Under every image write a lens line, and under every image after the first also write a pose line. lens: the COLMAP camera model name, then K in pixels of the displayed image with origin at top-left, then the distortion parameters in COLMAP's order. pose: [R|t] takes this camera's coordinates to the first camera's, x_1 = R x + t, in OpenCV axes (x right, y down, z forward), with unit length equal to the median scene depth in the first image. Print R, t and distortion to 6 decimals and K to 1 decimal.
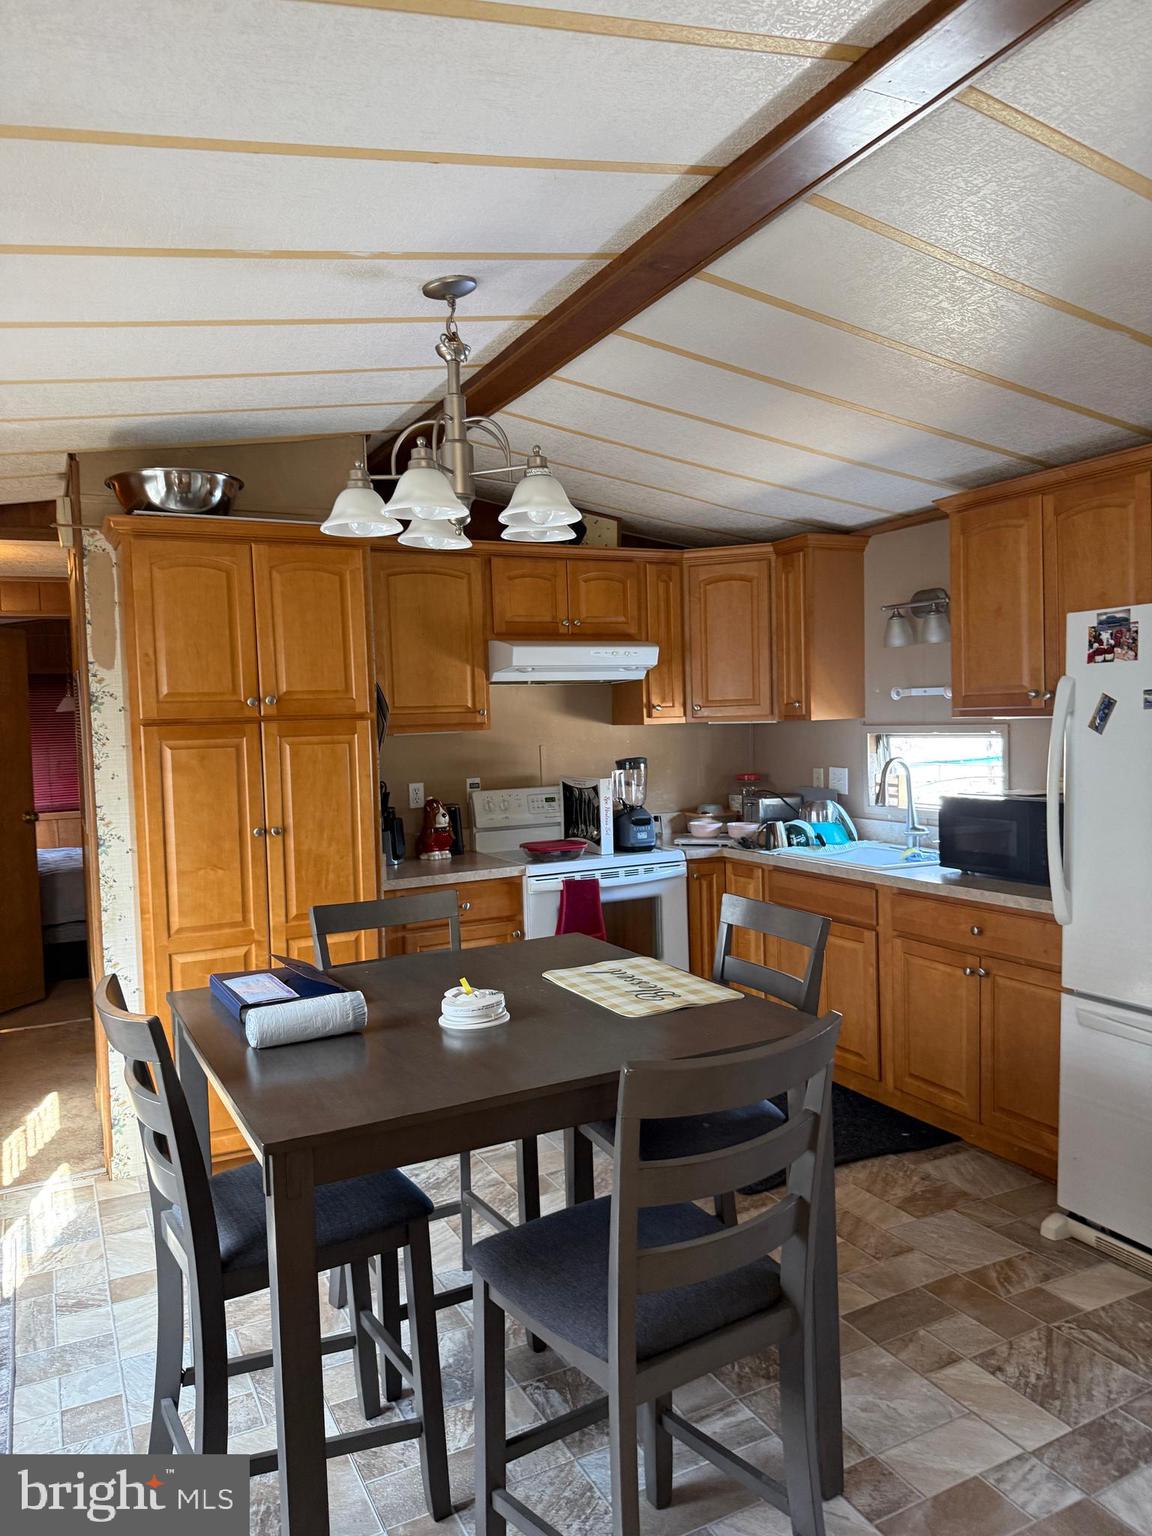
lens RADIAL K [[1088.1, 0, 639.3], [0, 1088.1, 769.0], [0, 0, 1]] dist [0.072724, -0.078435]
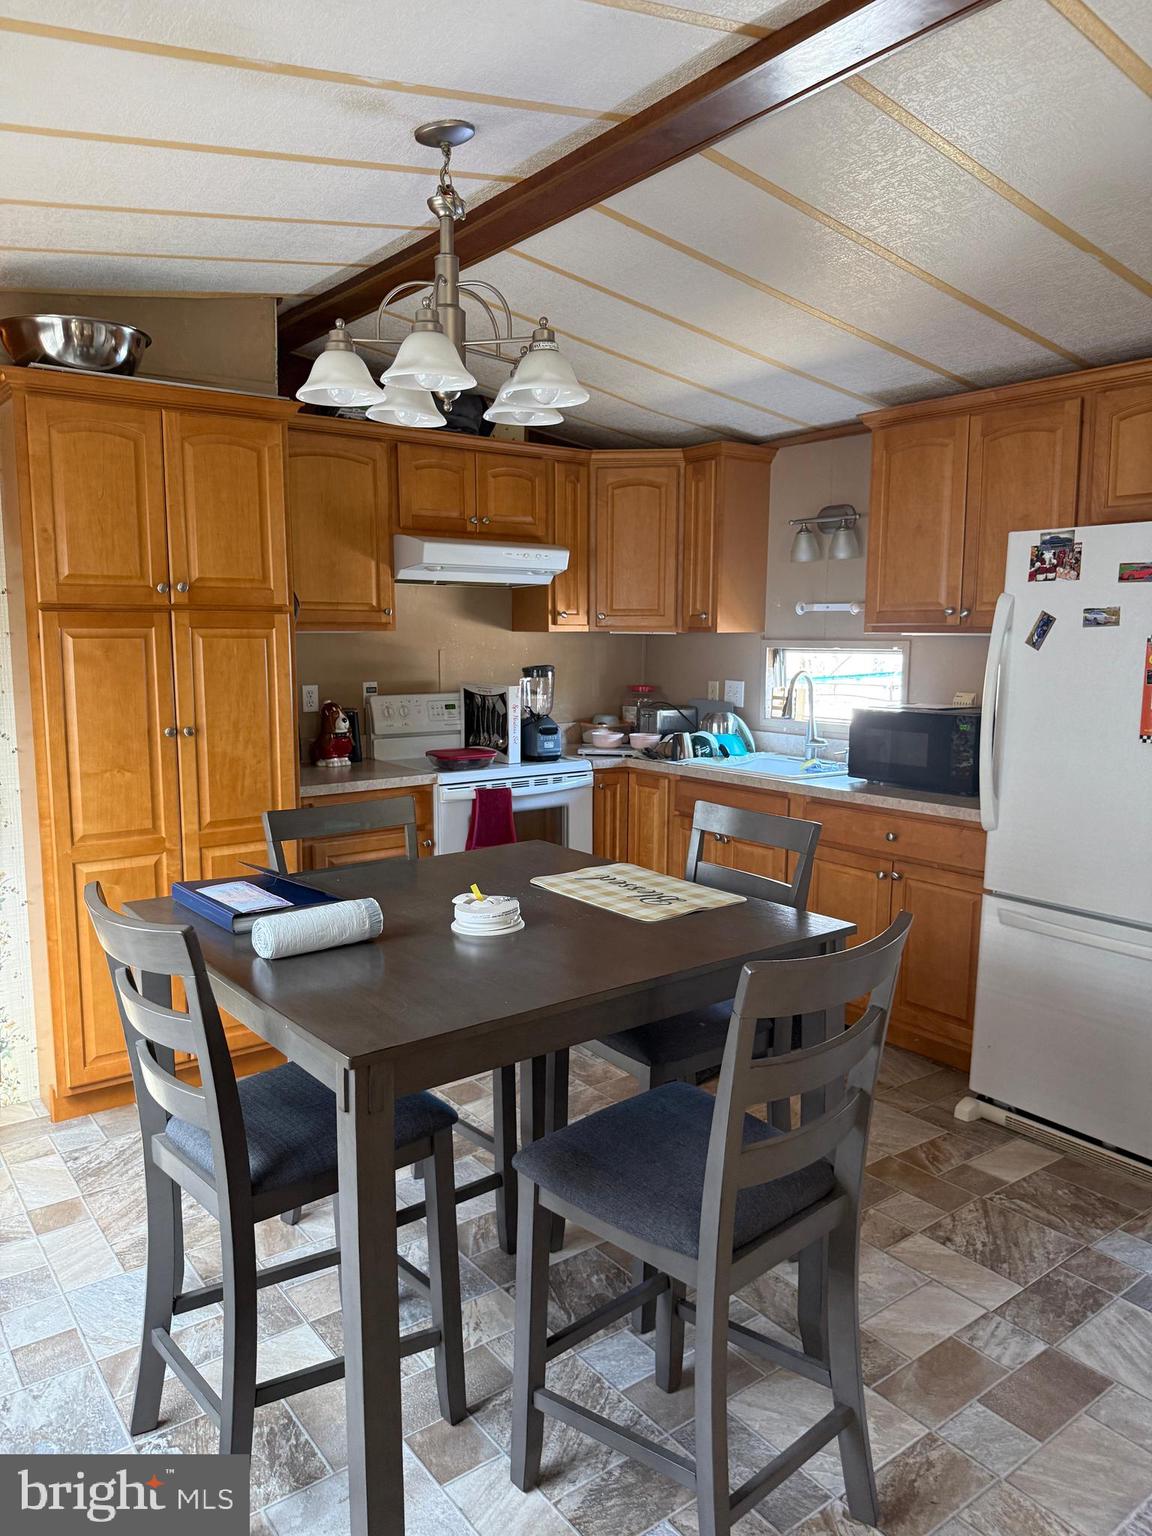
lens RADIAL K [[1080.4, 0, 591.2], [0, 1080.4, 768.8], [0, 0, 1]] dist [0.056964, -0.079219]
pose [[0.983997, 0.010170, 0.177895, -0.162933], [-0.023279, 0.997150, 0.071758, 0.014682], [-0.176659, -0.074751, 0.981430, 0.043414]]
